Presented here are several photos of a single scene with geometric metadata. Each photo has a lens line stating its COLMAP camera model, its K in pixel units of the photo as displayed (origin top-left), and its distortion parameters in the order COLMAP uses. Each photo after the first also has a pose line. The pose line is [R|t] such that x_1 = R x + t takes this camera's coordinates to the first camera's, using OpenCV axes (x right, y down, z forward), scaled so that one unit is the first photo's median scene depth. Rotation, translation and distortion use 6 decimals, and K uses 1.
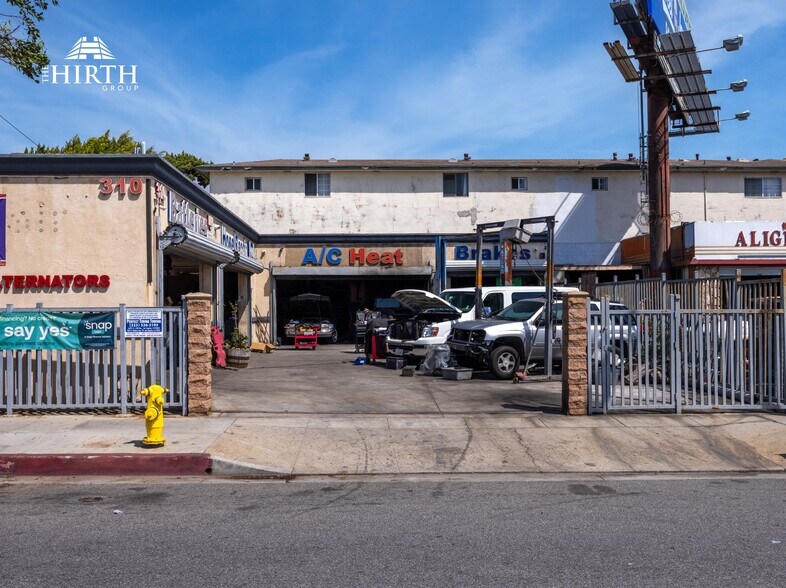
lens RADIAL K [[838.1, 0, 401.2], [0, 838.1, 295.2], [0, 0, 1]] dist [0.007767, 0.007517]
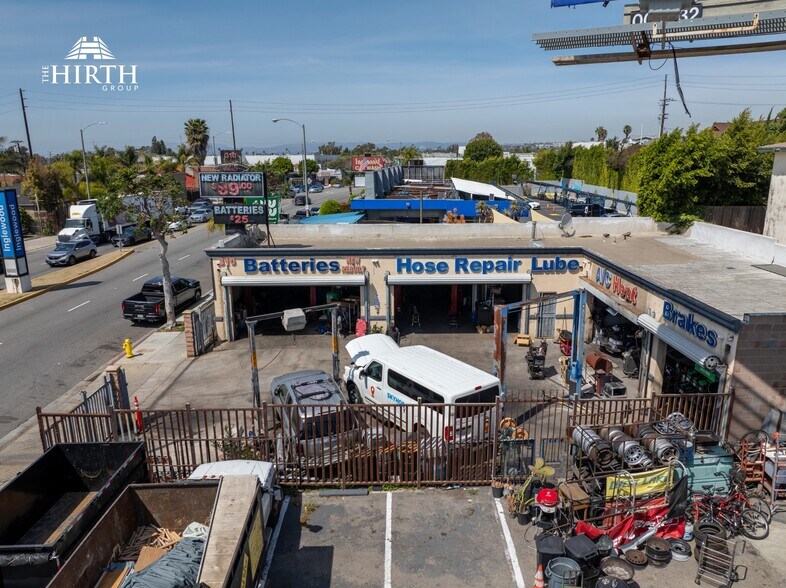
lens RADIAL K [[556.1, 0, 393.0], [0, 556.1, 294.0], [0, 0, 1]] dist [-0.031294, -0.009608]
pose [[-0.053957, 0.251493, -0.966354, 0.600755], [0.021565, 0.967831, 0.250674, -0.206683], [0.998310, -0.007314, -0.057645, 0.781734]]
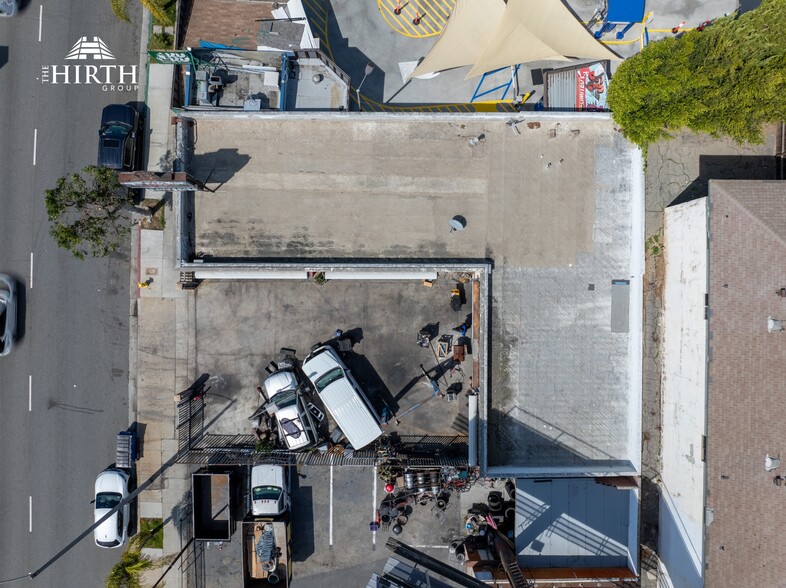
lens RADIAL K [[556.1, 0, 393.0], [0, 556.1, 294.0], [0, 0, 1]] dist [-0.031294, -0.009608]
pose [[-0.062573, 0.997740, 0.024483, -0.146433], [0.003521, -0.024310, 0.999698, -1.018680], [0.998034, 0.062640, -0.001992, 0.854255]]
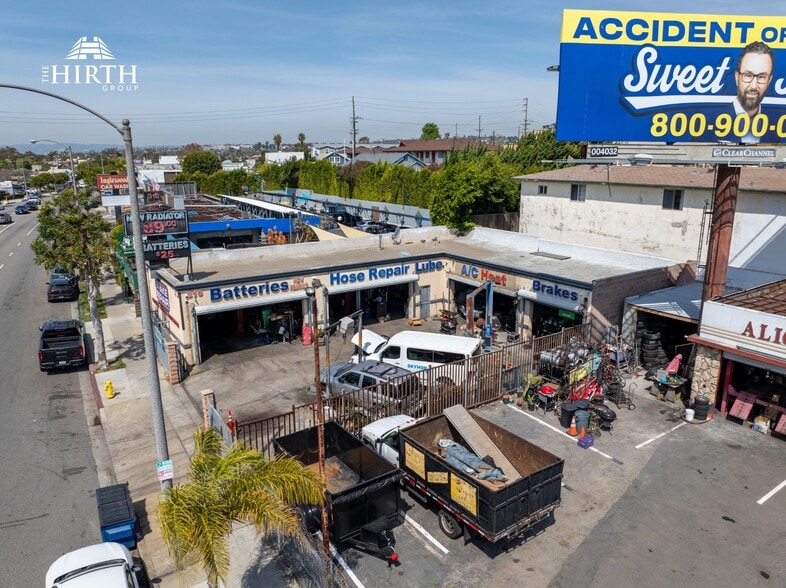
lens RADIAL K [[556.6, 0, 393.0], [0, 556.6, 294.0], [0, 0, 1]] dist [-0.053006, 0.030221]
pose [[0.505093, 0.216690, -0.835420, 0.733642], [0.011428, 0.966205, 0.257522, -0.280196], [0.862989, -0.139619, 0.485548, 0.354018]]
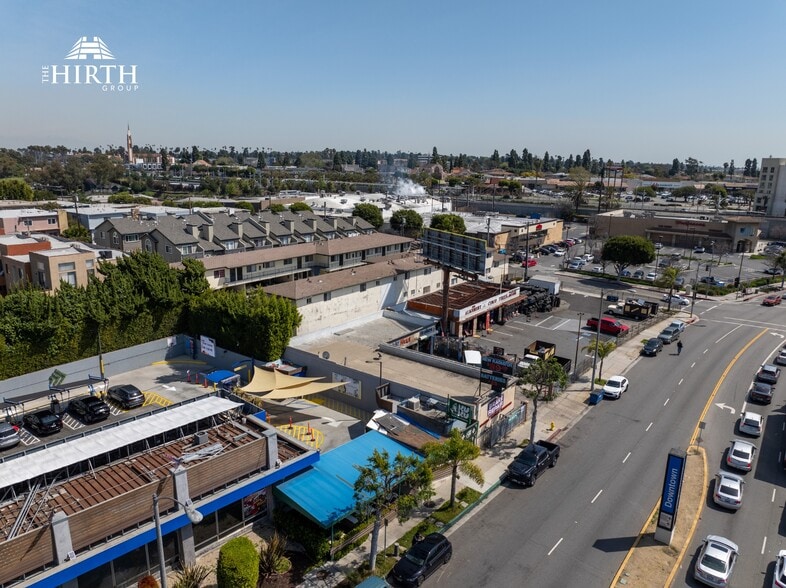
lens RADIAL K [[556.6, 0, 393.0], [0, 556.6, 294.0], [0, 0, 1]] dist [-0.053006, 0.030221]
pose [[0.642521, -0.155522, 0.750320, -1.627694], [-0.038524, 0.971393, 0.234334, -0.714917], [-0.765299, -0.179470, 0.618149, -0.232478]]
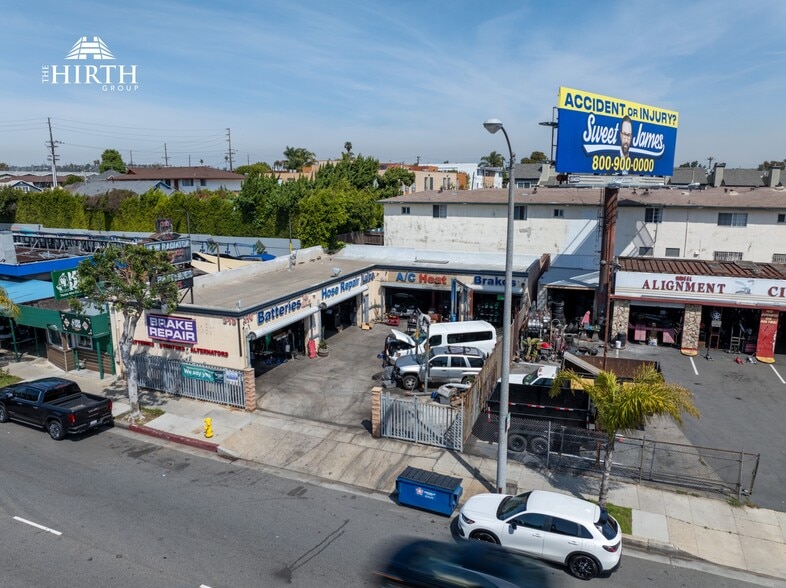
lens RADIAL K [[556.1, 0, 393.0], [0, 556.1, 294.0], [0, 0, 1]] dist [-0.031294, -0.009608]
pose [[0.908996, 0.089874, -0.406999, 0.406282], [-0.001256, 0.977062, 0.212950, -0.282333], [0.416802, -0.193060, 0.888259, -0.158058]]
